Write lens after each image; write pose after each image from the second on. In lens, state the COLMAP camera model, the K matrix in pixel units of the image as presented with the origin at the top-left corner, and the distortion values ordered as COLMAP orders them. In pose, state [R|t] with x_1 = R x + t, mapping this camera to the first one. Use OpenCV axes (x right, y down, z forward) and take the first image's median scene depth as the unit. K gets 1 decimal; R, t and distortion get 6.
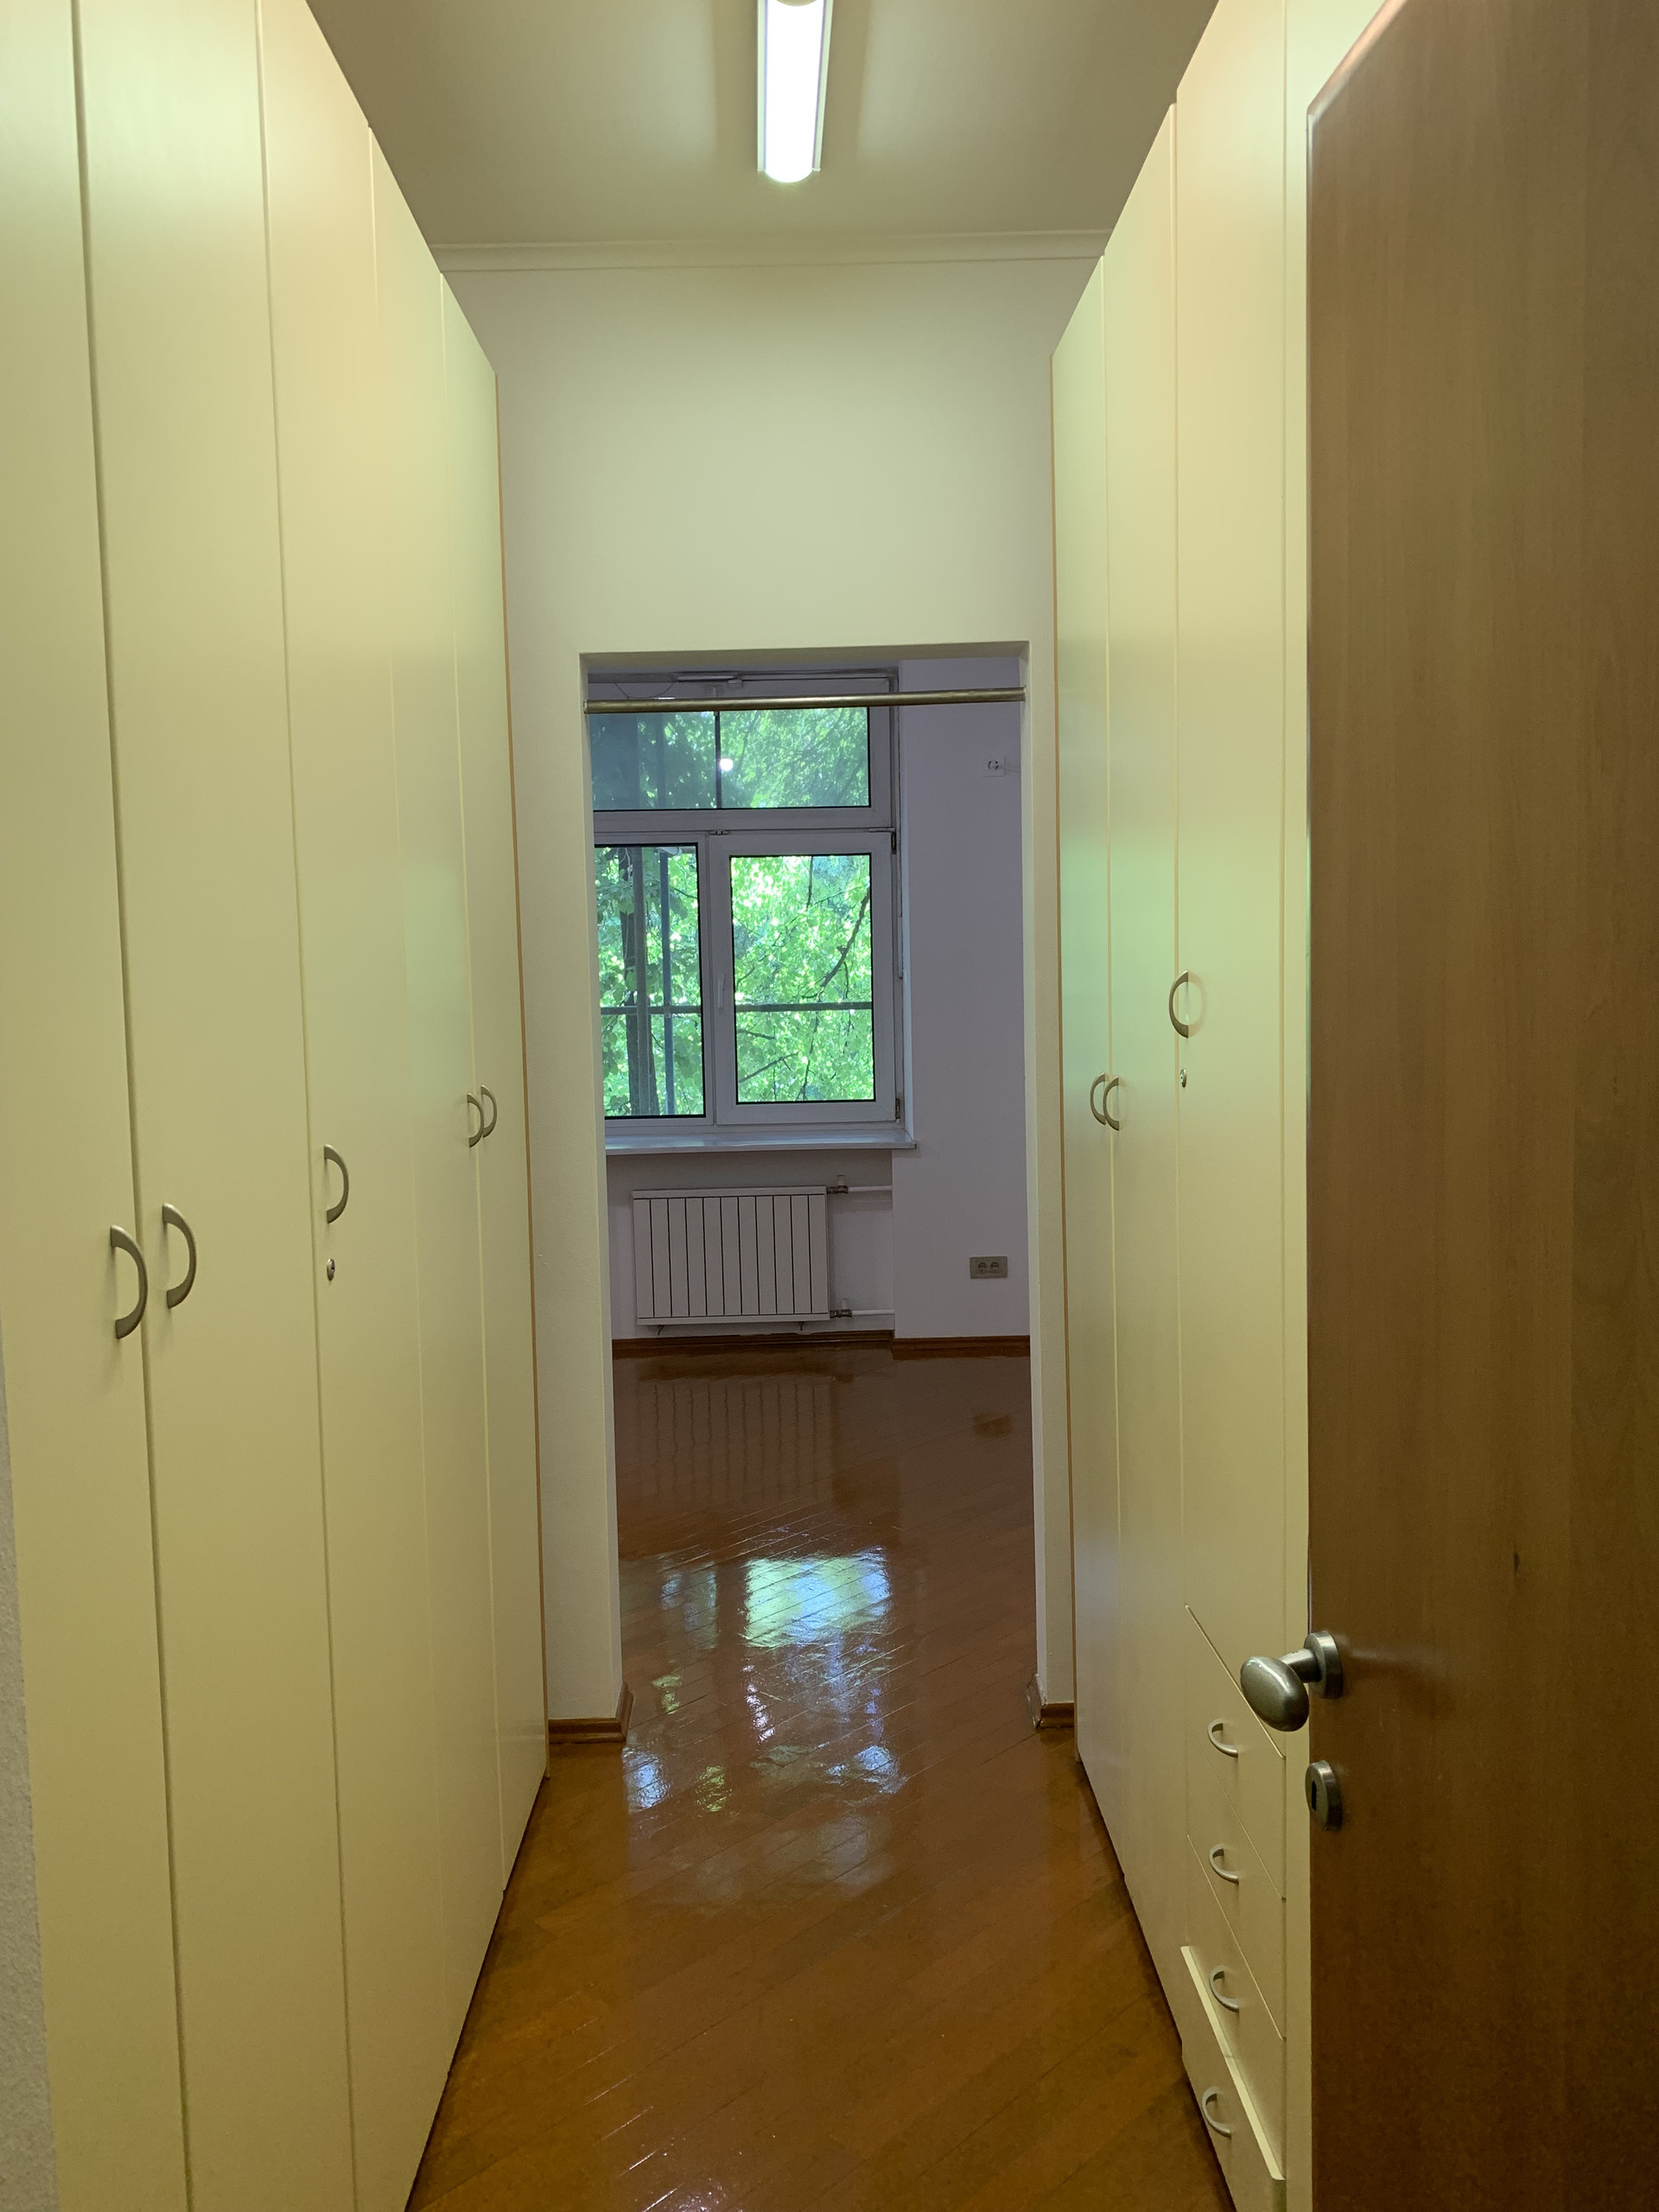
lens RADIAL K [[1676.8, 0, 880.5], [0, 1676.8, 1116.6], [0, 0, 1]] dist [0.201507, 0.000113]
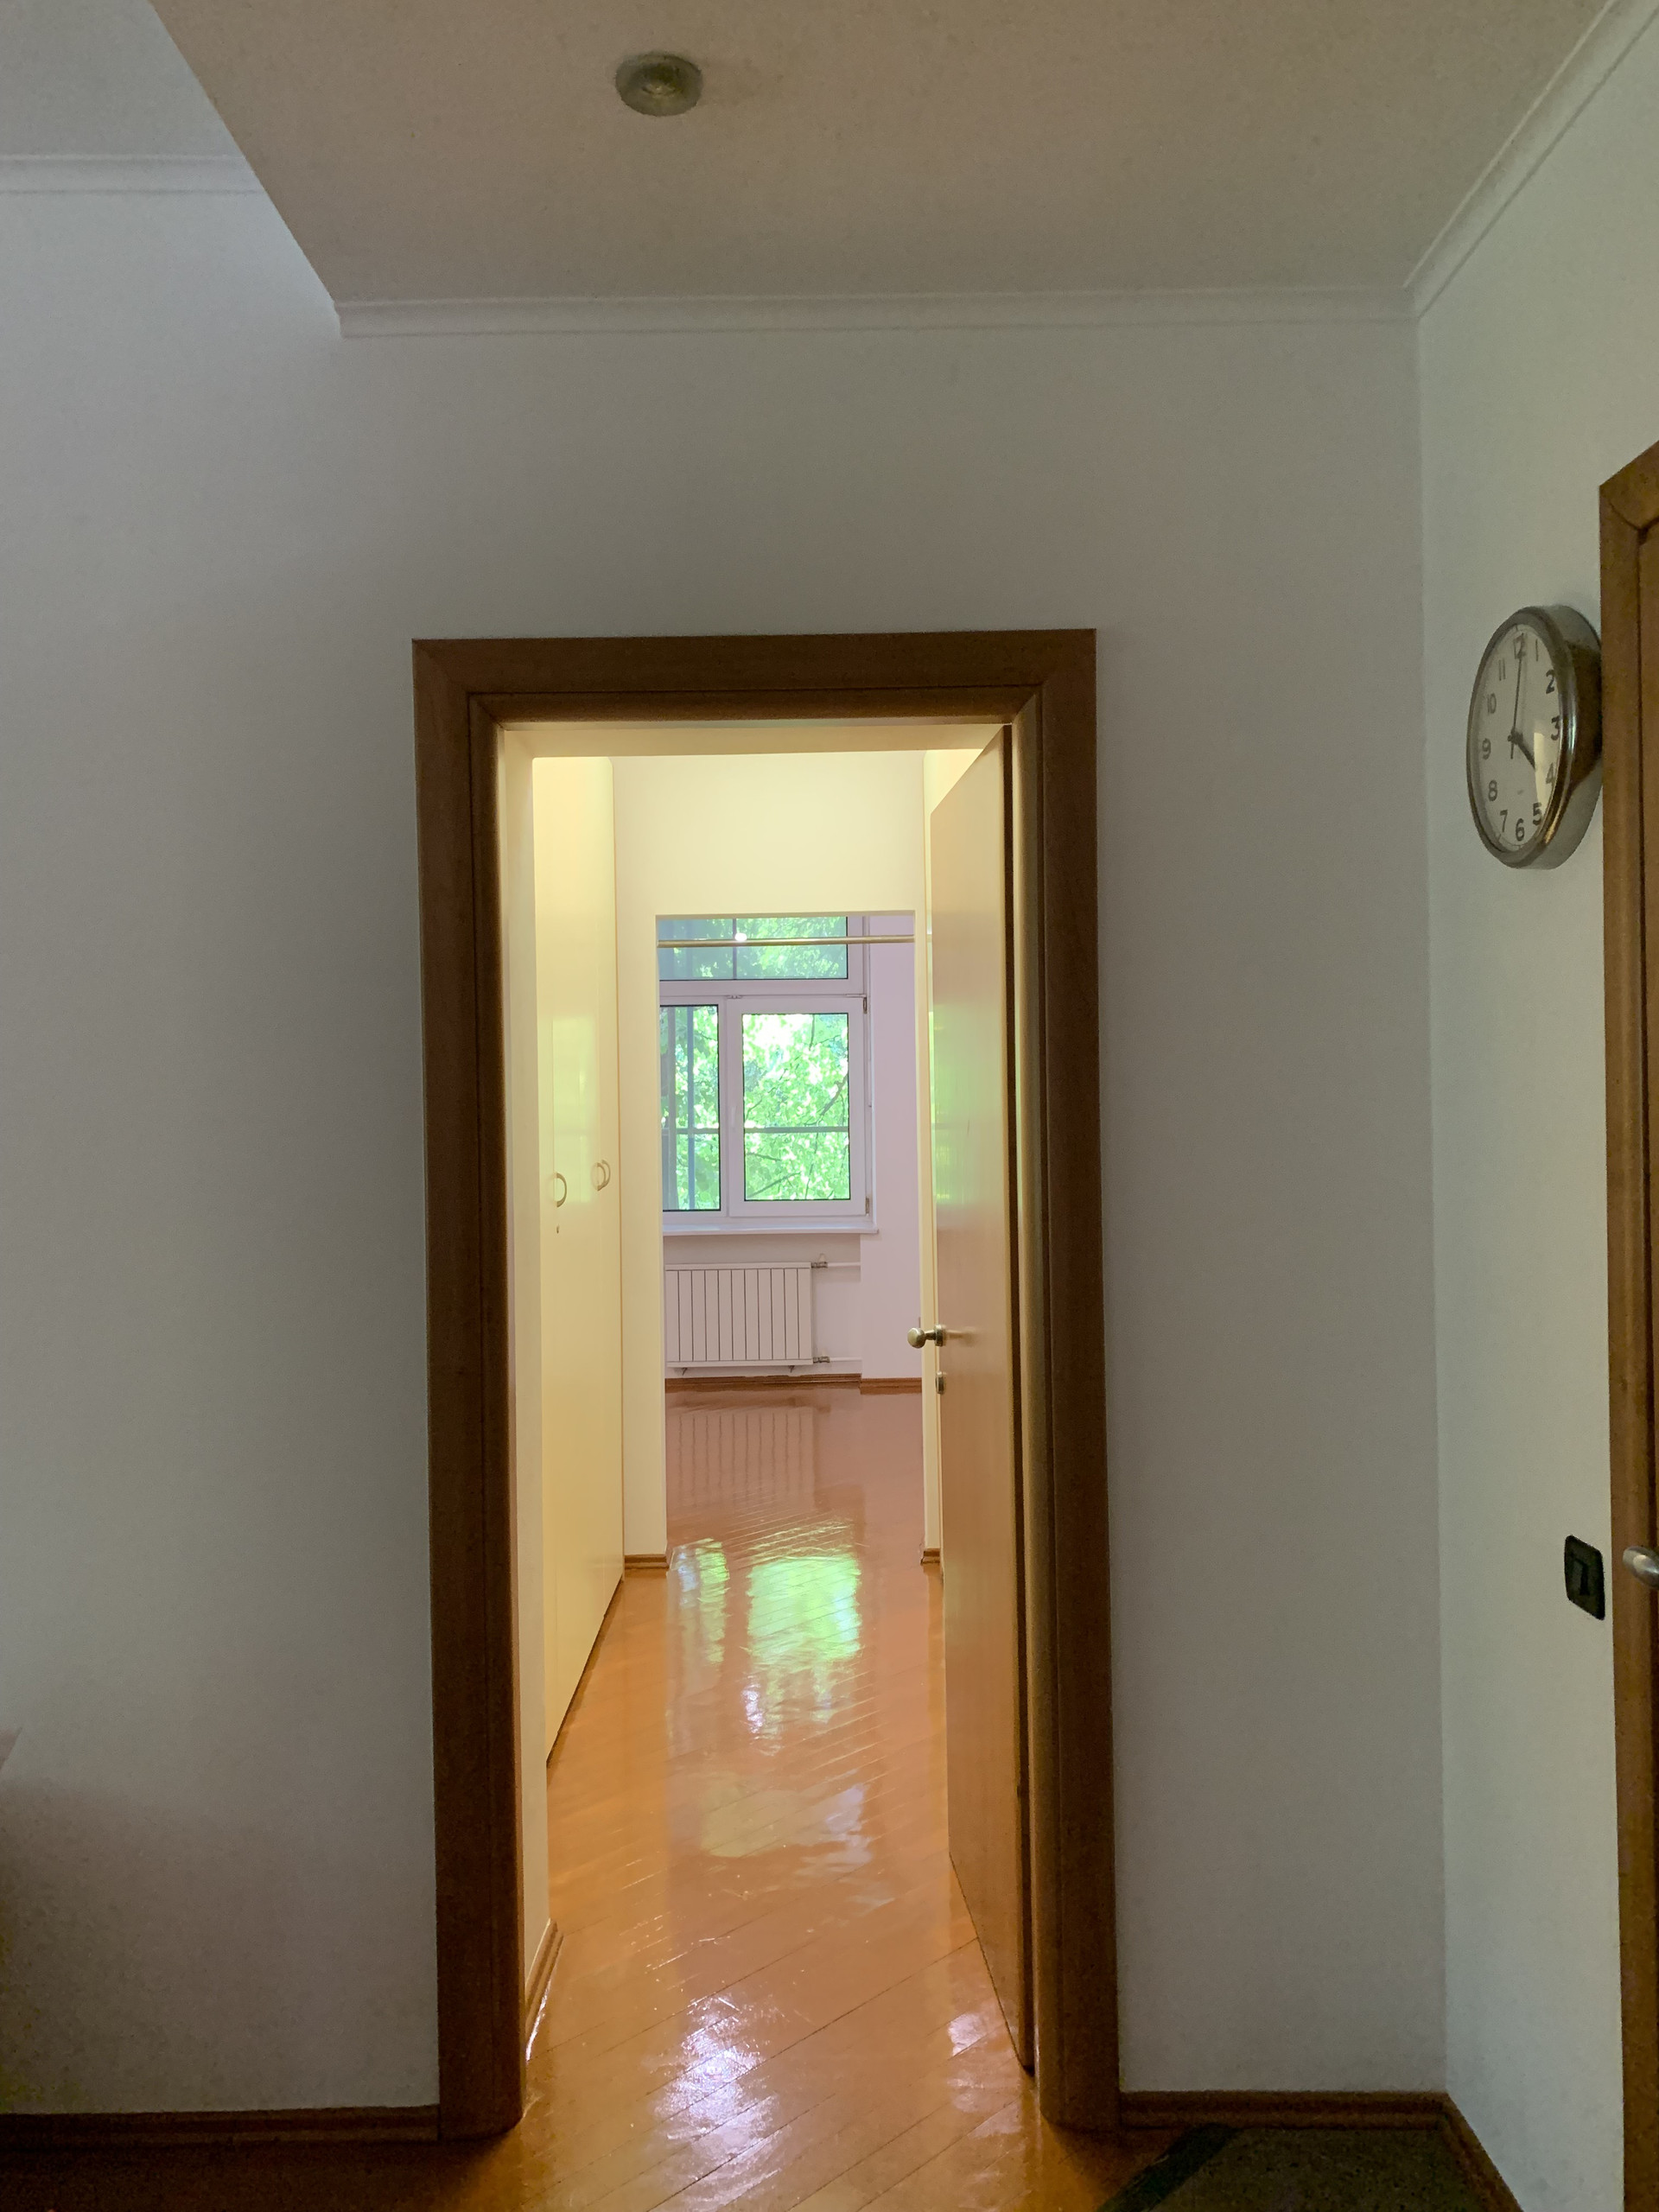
lens RADIAL K [[1671.3, 0, 819.4], [0, 1671.3, 1107.1], [0, 0, 1]] dist [0.118548, -0.269041]
pose [[0.999002, 0.007027, -0.044099, 0.030250], [-0.010733, 0.996377, -0.084368, 0.029525], [0.043347, 0.084757, 0.995458, -0.308006]]
